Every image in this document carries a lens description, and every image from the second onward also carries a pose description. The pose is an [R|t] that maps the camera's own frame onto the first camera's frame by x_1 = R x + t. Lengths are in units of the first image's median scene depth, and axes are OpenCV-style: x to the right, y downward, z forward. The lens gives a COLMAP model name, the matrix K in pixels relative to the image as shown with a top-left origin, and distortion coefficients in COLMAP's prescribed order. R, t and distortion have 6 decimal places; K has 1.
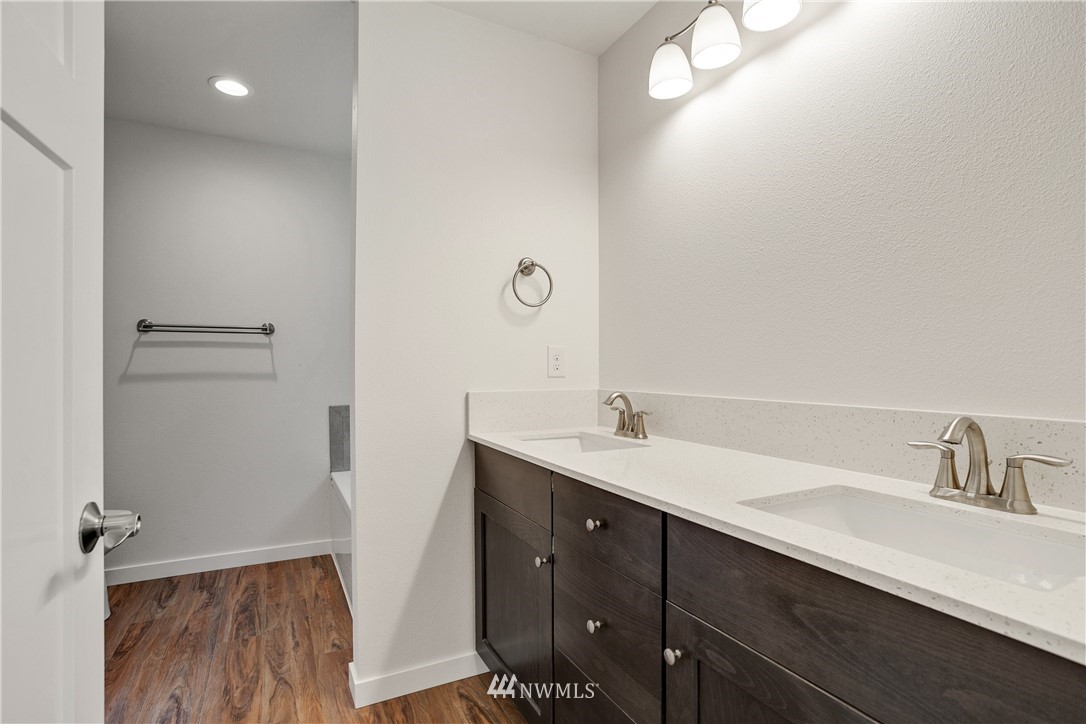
lens RADIAL K [[526.0, 0, 544.2], [0, 526.0, 364.2], [0, 0, 1]] dist [-0.063402, 0.032401]
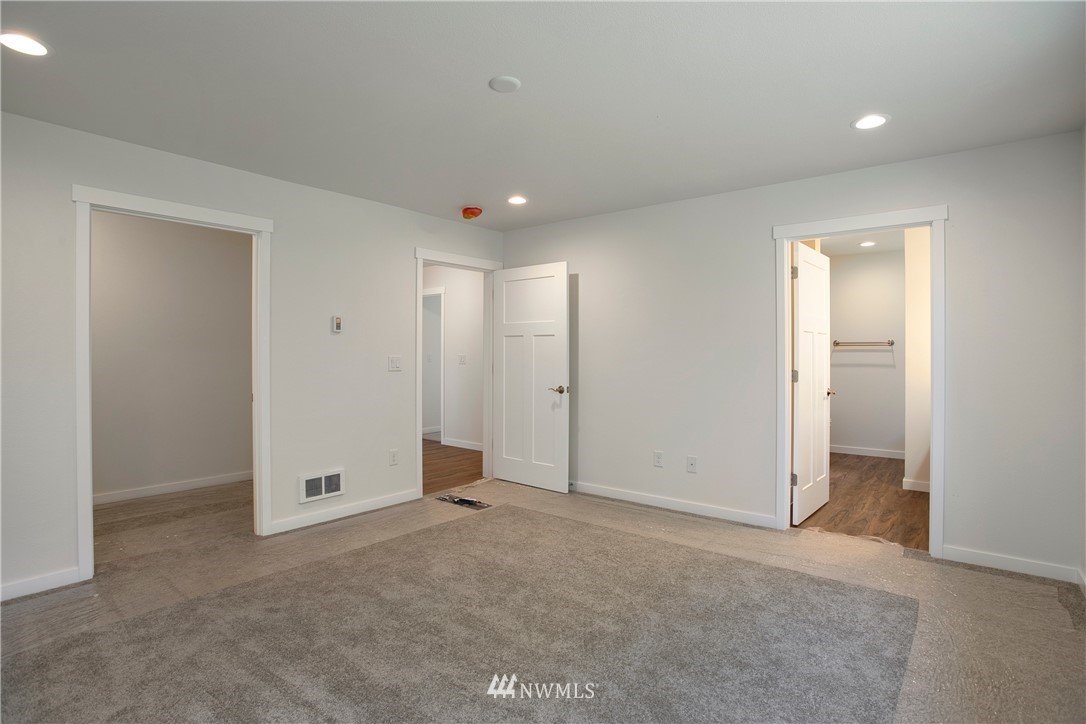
lens RADIAL K [[526.0, 0, 544.2], [0, 526.0, 364.2], [0, 0, 1]] dist [-0.063402, 0.032401]
pose [[0.387184, 0.020032, -0.921785, 0.871374], [0.006260, 0.999684, 0.024354, -0.045069], [0.921981, -0.015200, 0.386936, -1.130591]]
